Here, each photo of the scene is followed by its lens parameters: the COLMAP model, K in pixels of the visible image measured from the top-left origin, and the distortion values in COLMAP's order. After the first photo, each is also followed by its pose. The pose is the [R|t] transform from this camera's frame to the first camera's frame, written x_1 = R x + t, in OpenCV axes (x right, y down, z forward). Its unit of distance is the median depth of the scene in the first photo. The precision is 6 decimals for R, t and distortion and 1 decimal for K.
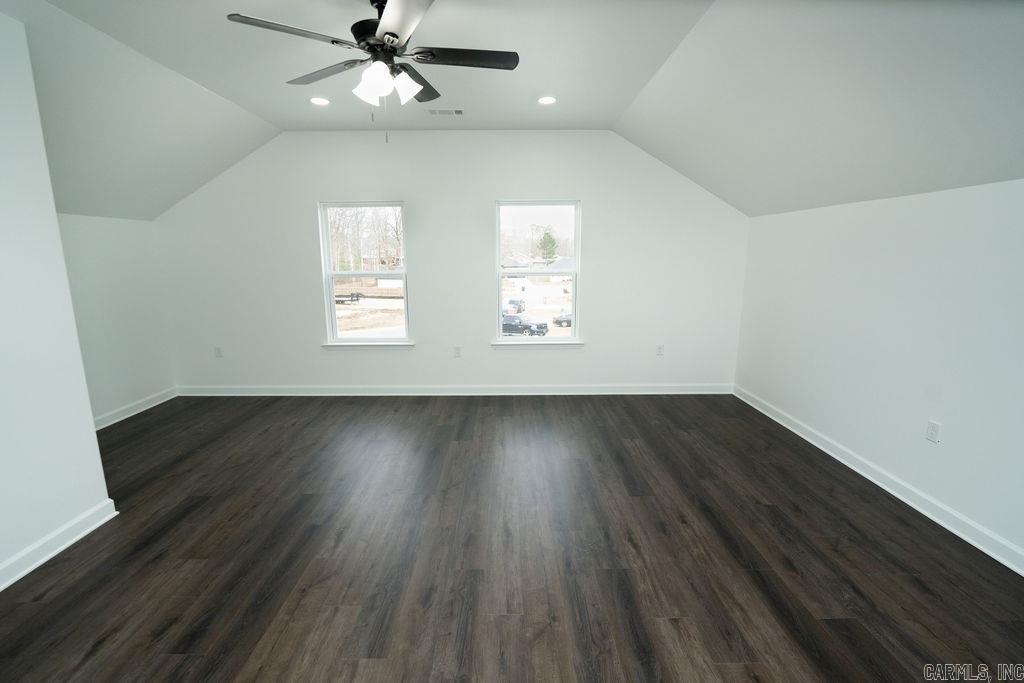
lens RADIAL K [[441.9, 0, 512.0], [0, 441.9, 341.5], [0, 0, 1]] dist [-0.021409, 0.000474]
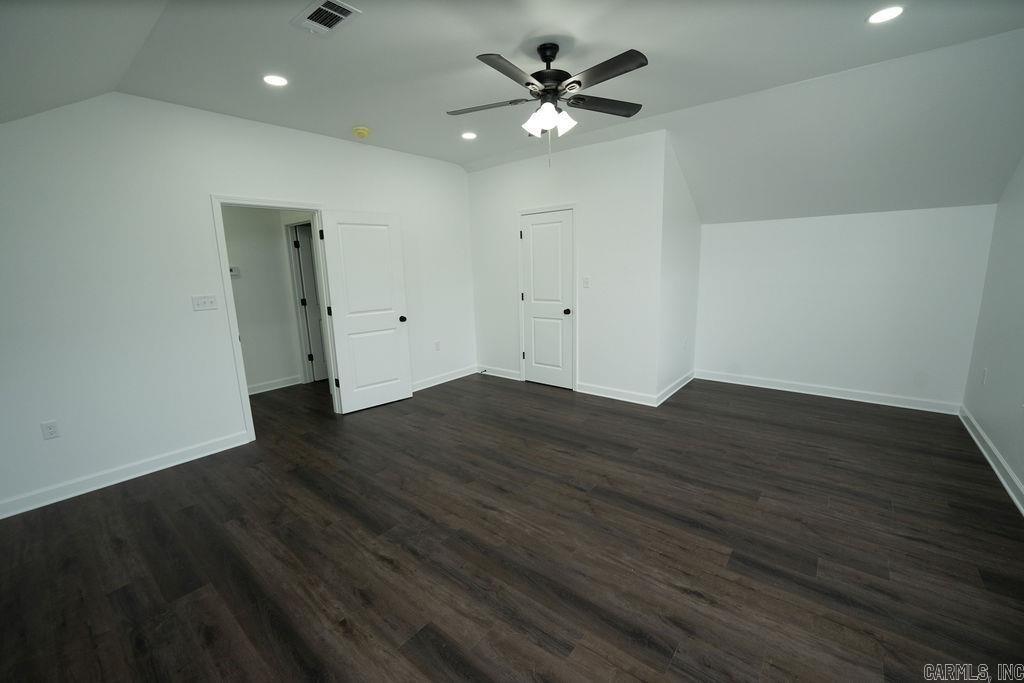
lens RADIAL K [[433.3, 0, 508.6], [0, 433.3, 344.9], [0, 0, 1]] dist [-0.028511, 0.004885]
pose [[-0.646382, 0.163199, -0.745357, 0.759333], [-0.113226, 0.945527, 0.305218, -0.312625], [0.754567, 0.281681, -0.592693, 1.704135]]
